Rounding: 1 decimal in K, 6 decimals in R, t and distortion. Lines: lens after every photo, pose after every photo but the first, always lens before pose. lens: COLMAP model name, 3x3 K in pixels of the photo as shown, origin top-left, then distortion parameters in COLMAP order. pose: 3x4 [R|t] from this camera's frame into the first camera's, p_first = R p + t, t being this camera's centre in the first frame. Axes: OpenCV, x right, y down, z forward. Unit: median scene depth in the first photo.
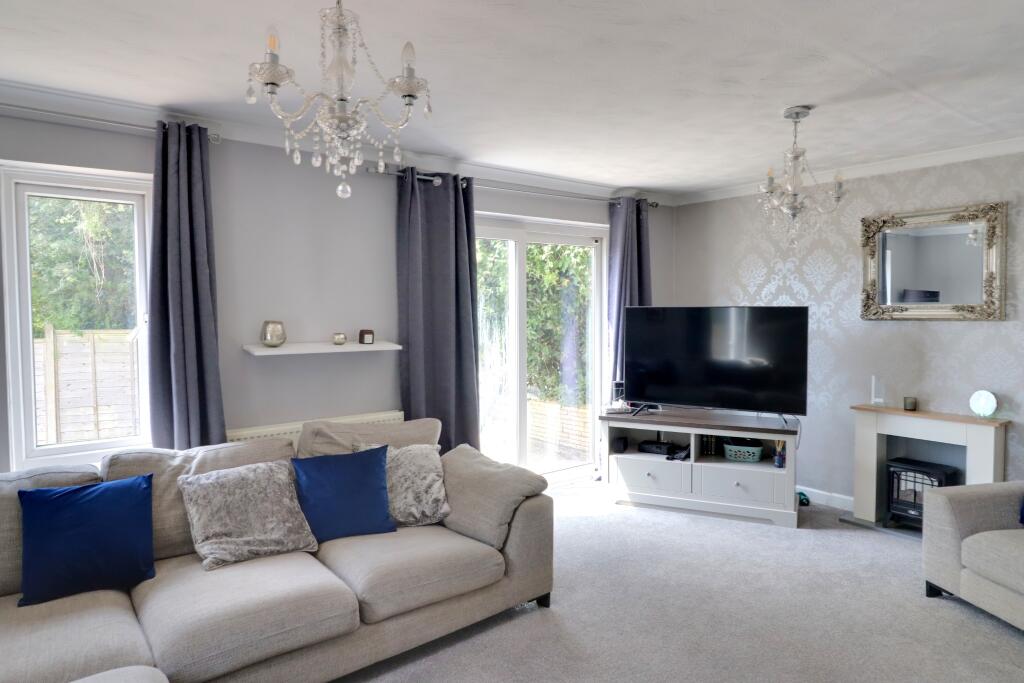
lens RADIAL K [[631.8, 0, 526.1], [0, 631.8, 334.5], [0, 0, 1]] dist [-0.000665, -0.000583]
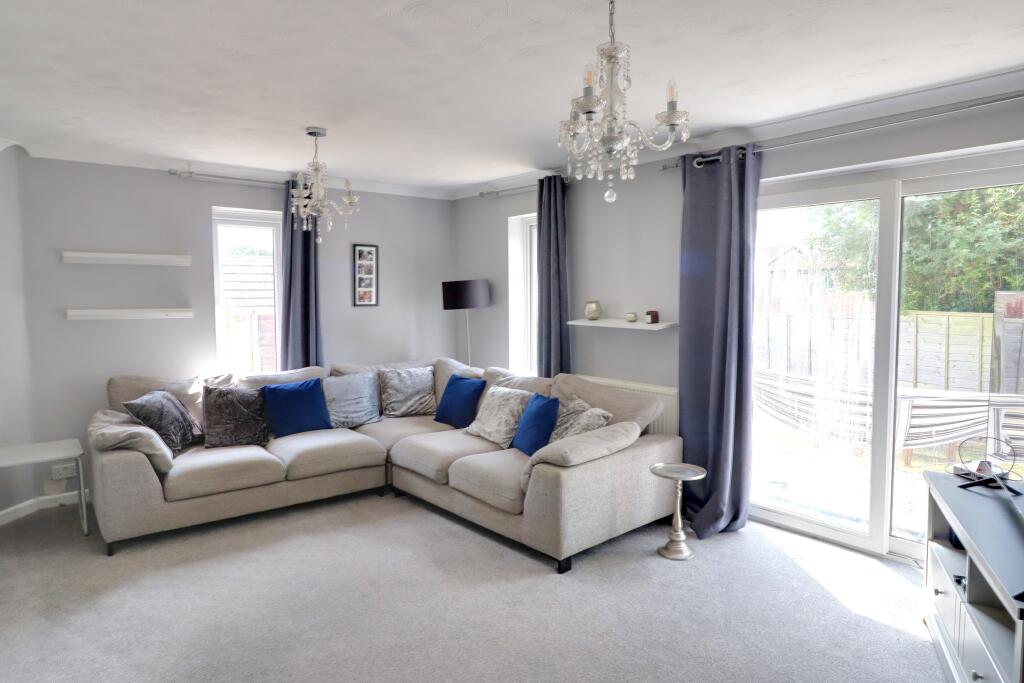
lens RADIAL K [[631.8, 0, 526.1], [0, 631.8, 334.5], [0, 0, 1]] dist [-0.000665, -0.000583]
pose [[0.023240, 0.070993, -0.997206, 0.904578], [-0.041120, 0.996699, 0.069999, -0.036522], [0.998884, 0.039378, 0.026082, 0.762352]]
